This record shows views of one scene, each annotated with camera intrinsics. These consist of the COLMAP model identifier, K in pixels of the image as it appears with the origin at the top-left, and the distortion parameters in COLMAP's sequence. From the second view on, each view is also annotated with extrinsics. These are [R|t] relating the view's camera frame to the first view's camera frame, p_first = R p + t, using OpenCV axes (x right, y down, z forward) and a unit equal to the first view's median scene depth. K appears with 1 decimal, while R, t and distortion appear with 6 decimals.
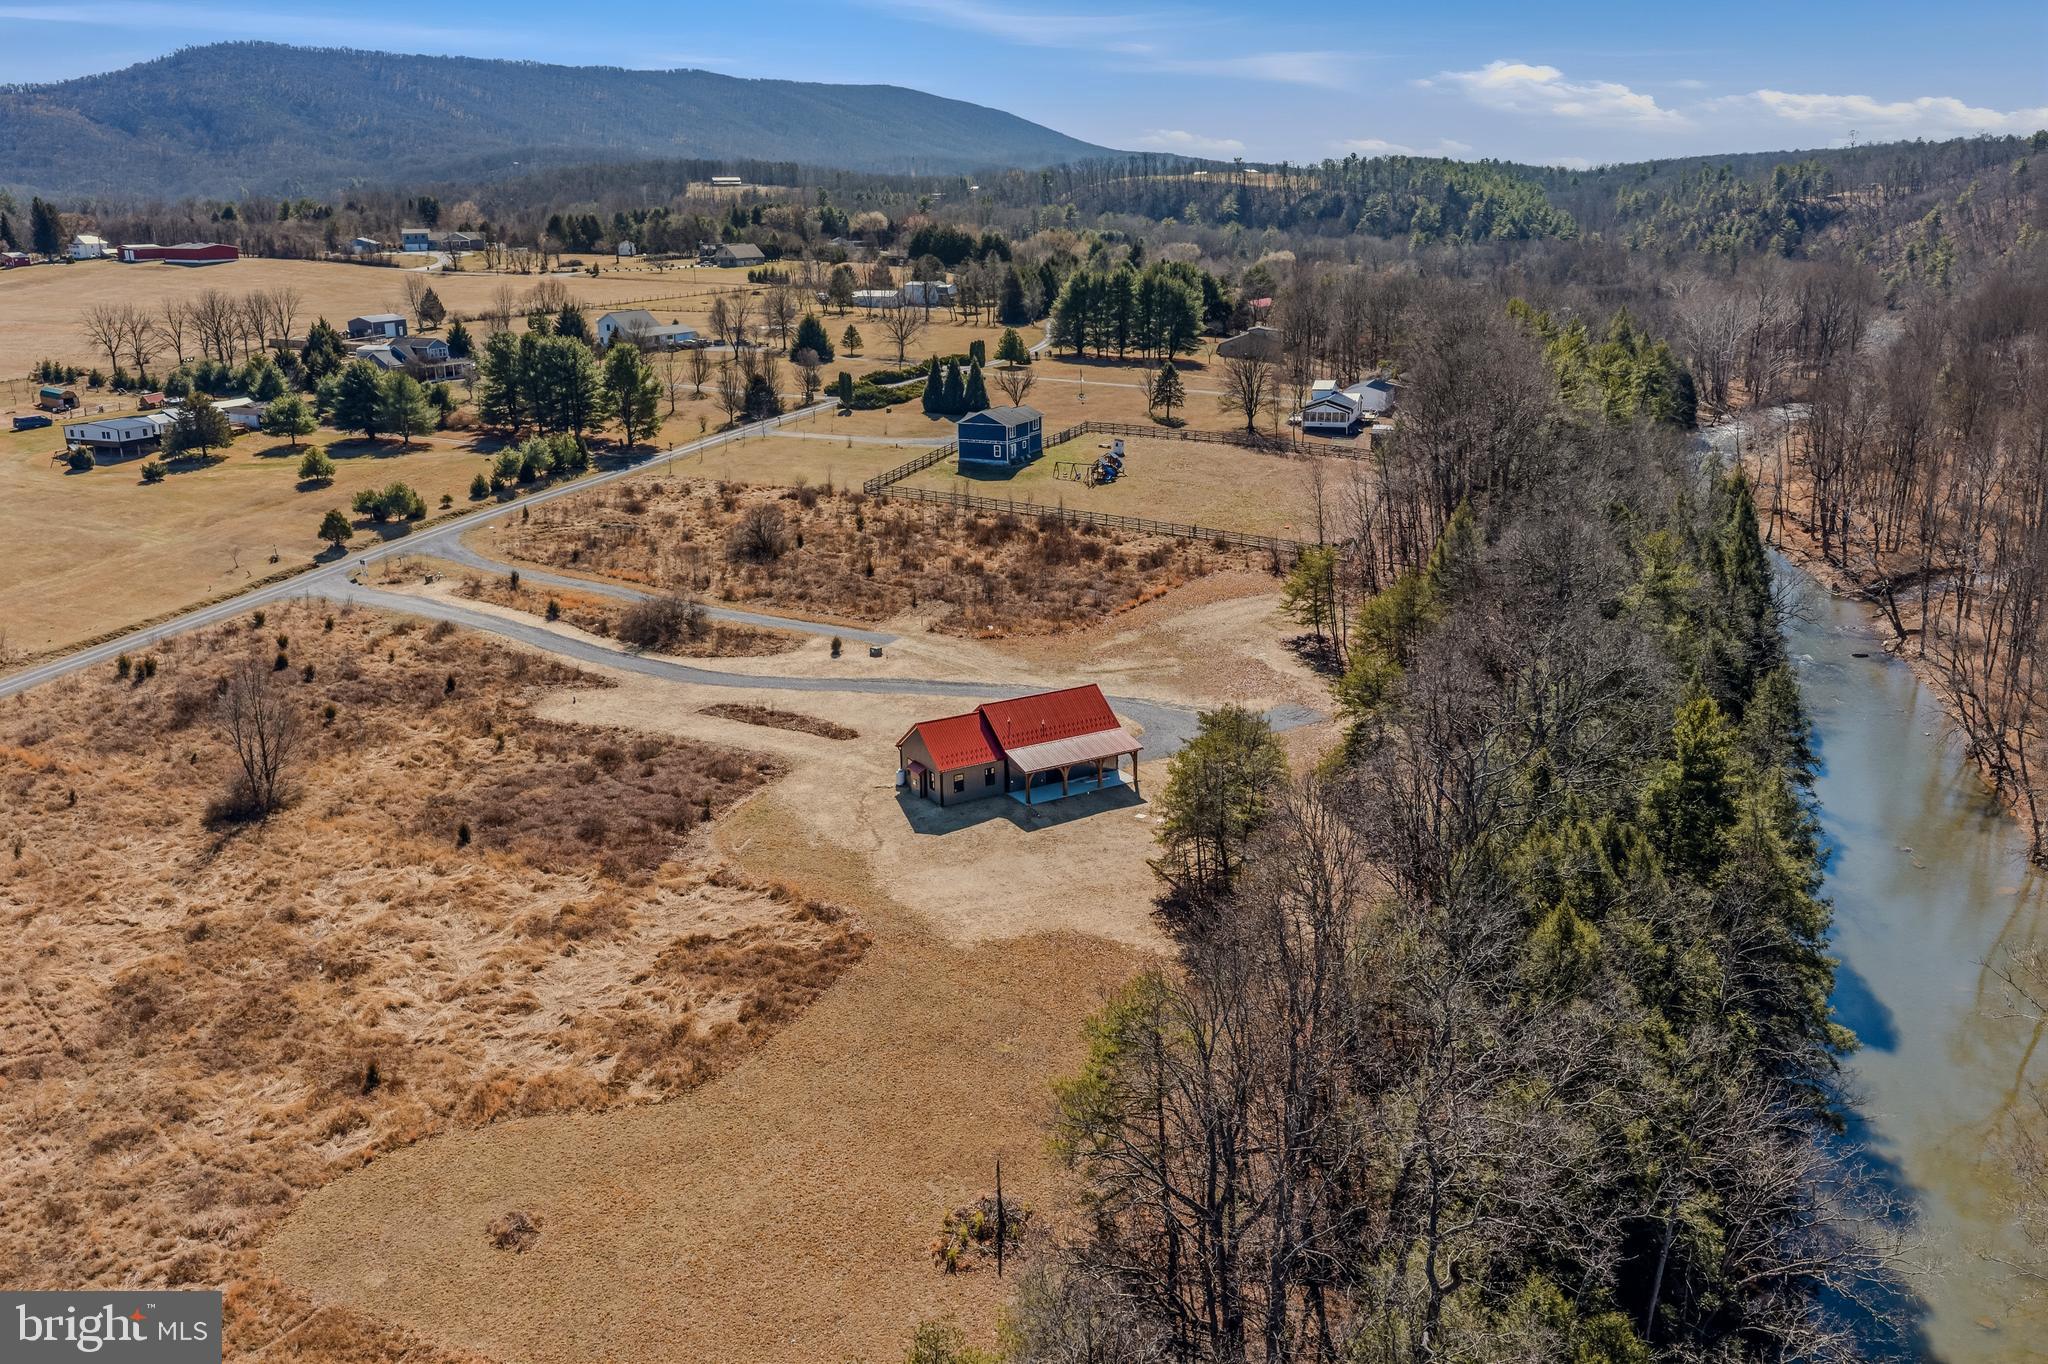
lens RADIAL K [[1678.3, 0, 1024.0], [0, 1678.3, 682.0], [0, 0, 1]] dist [0.093858, -0.262341]
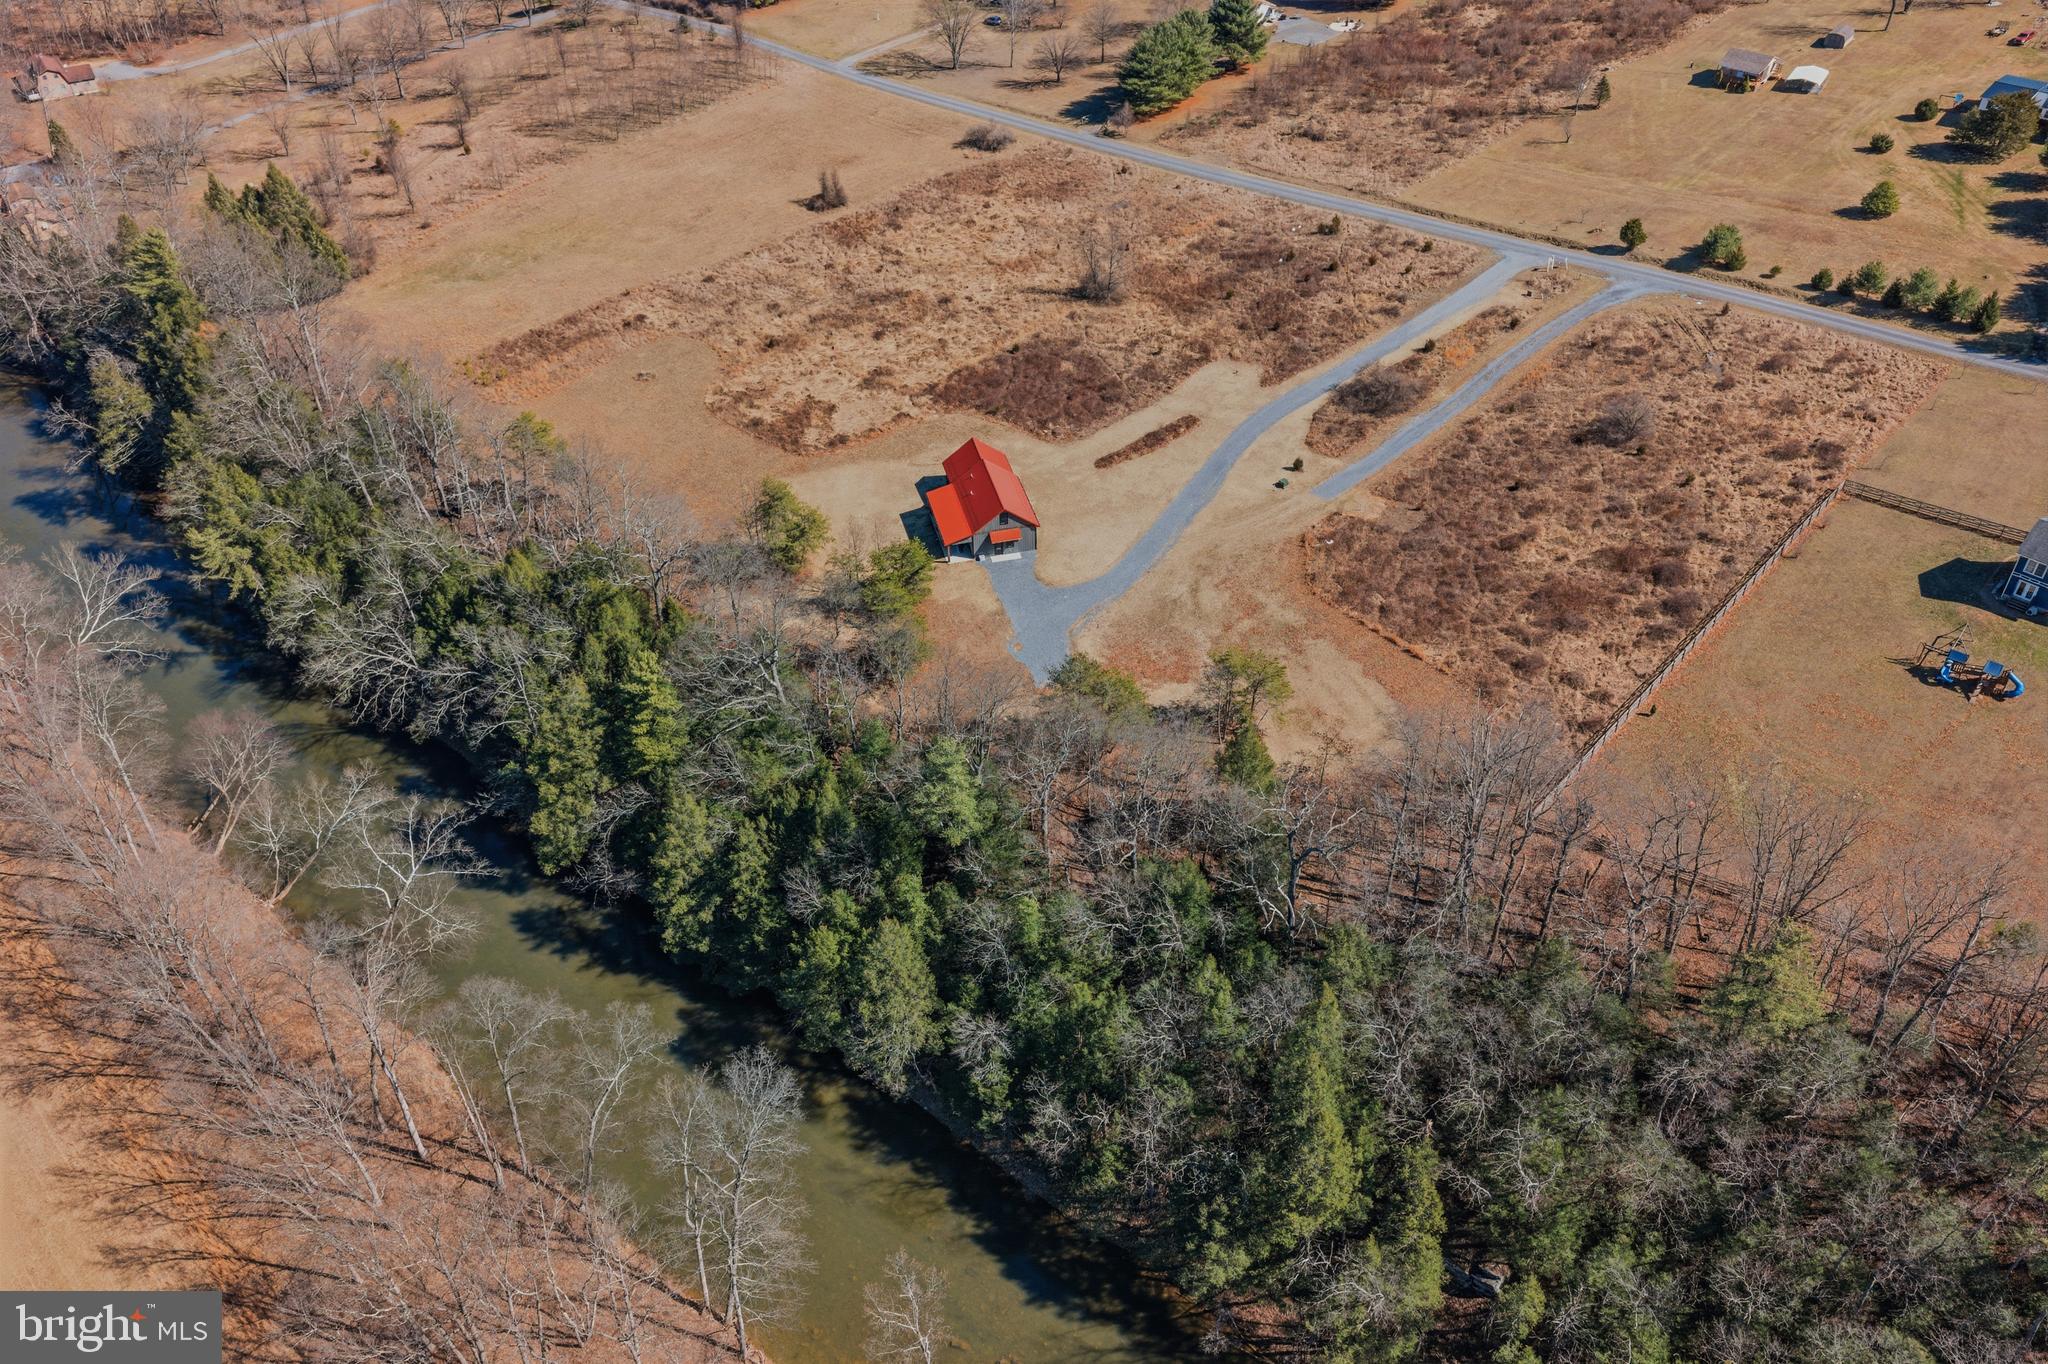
lens RADIAL K [[1678.0, 0, 1029.9], [0, 1678.0, 687.6], [0, 0, 1]] dist [0.037925, -0.061512]
pose [[-0.289830, 0.624903, -0.724910, 0.985019], [-0.247389, 0.682764, 0.687482, -0.746144], [0.924552, 0.378588, -0.043292, 1.010017]]
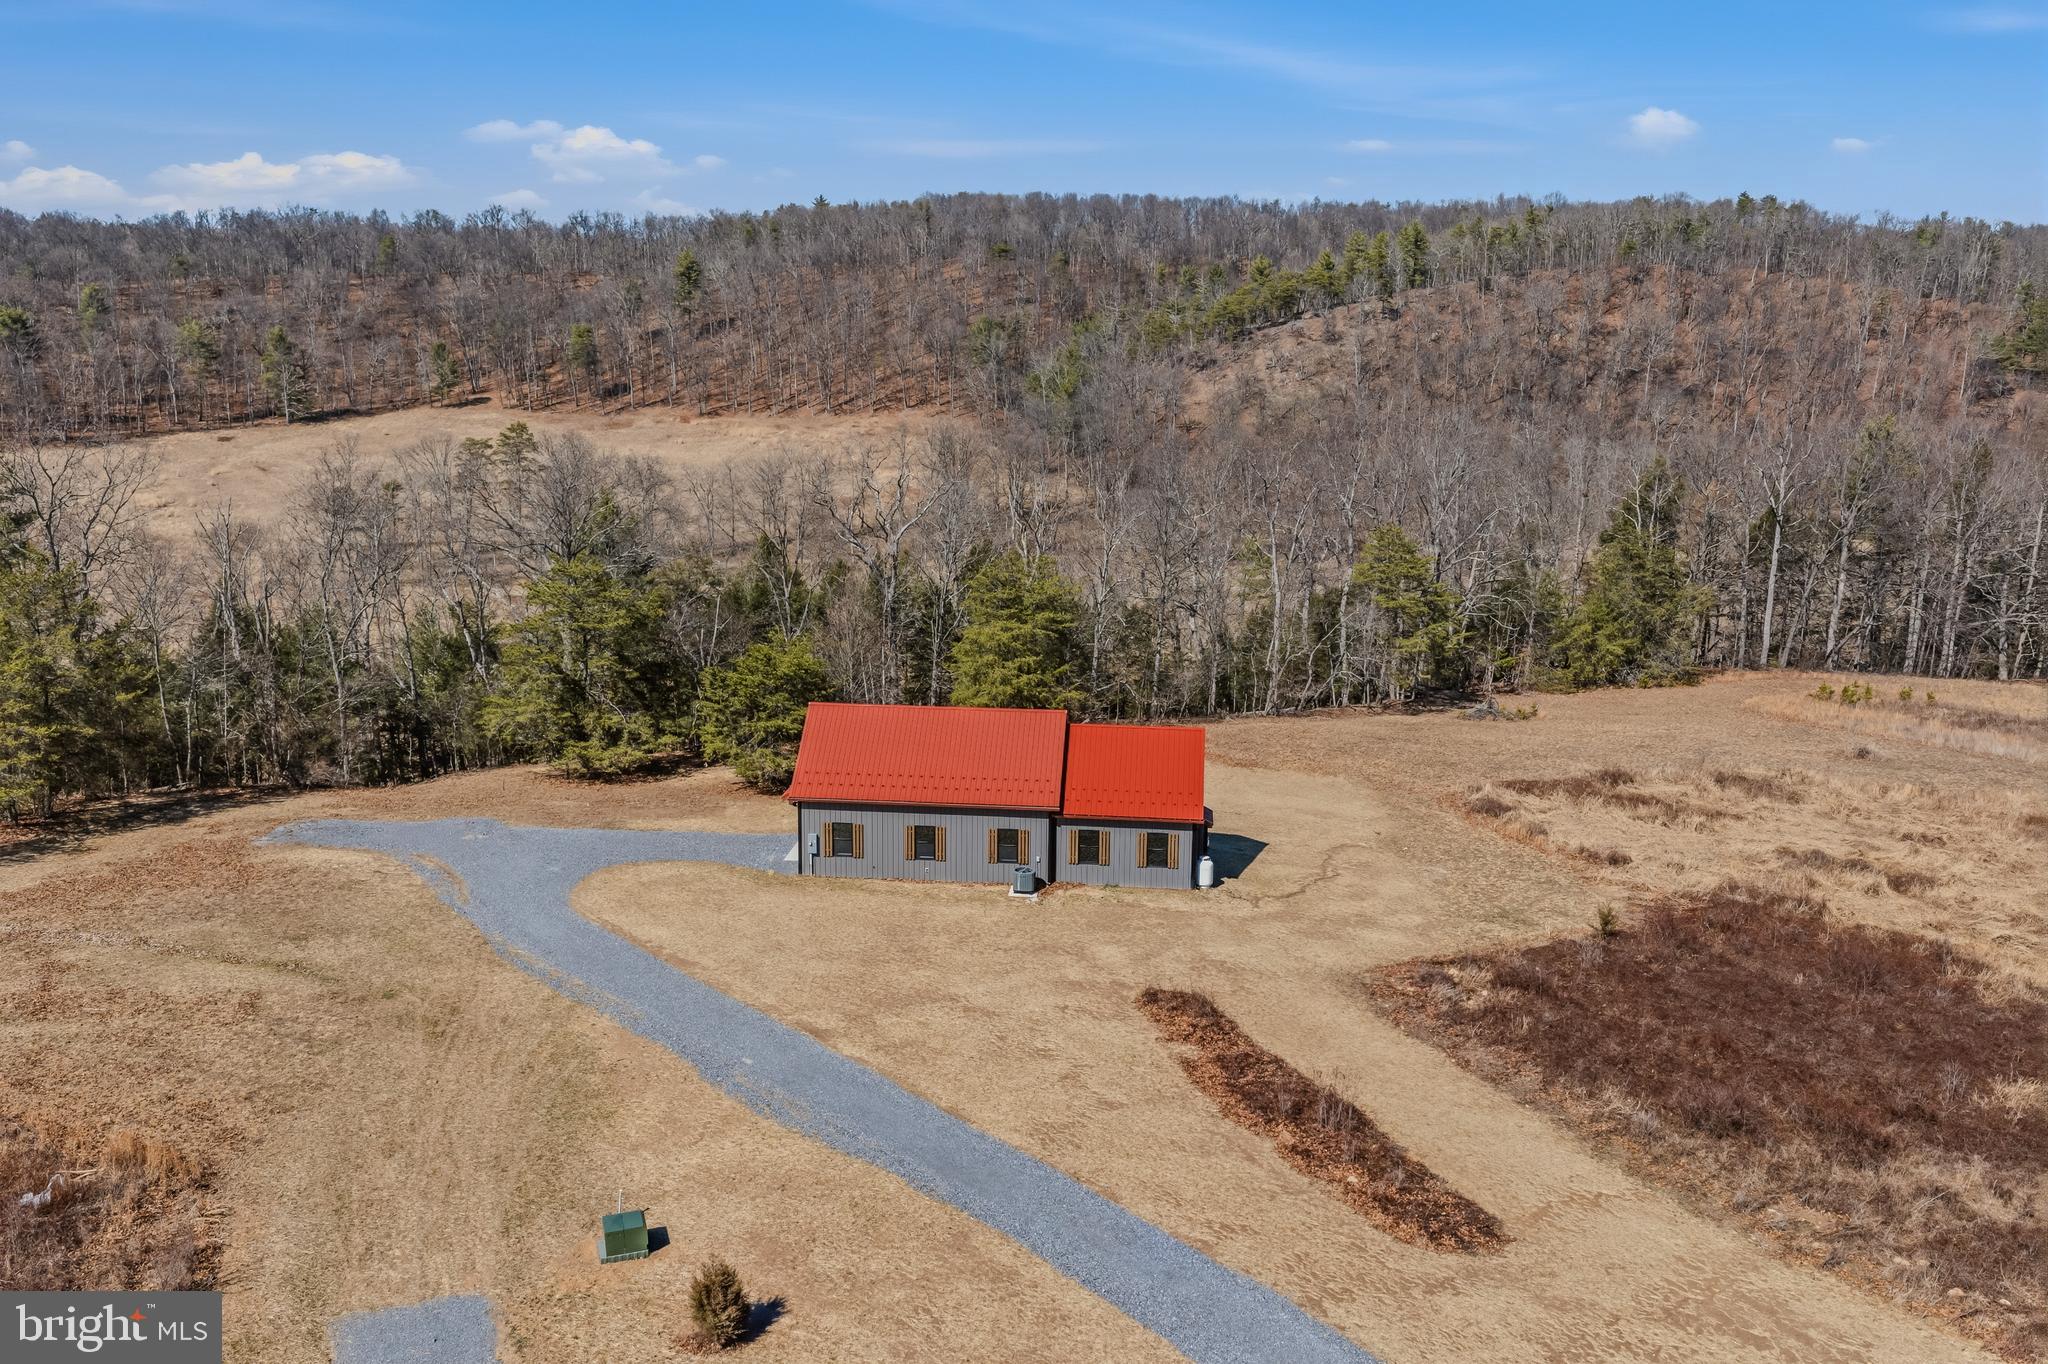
lens RADIAL K [[1678.0, 0, 1029.9], [0, 1678.0, 687.6], [0, 0, 1]] dist [0.037925, -0.061512]
pose [[-0.810860, -0.114926, 0.573845, -0.273052], [0.160903, 0.898964, 0.407400, -0.180079], [-0.562687, 0.422678, -0.710441, 1.180166]]
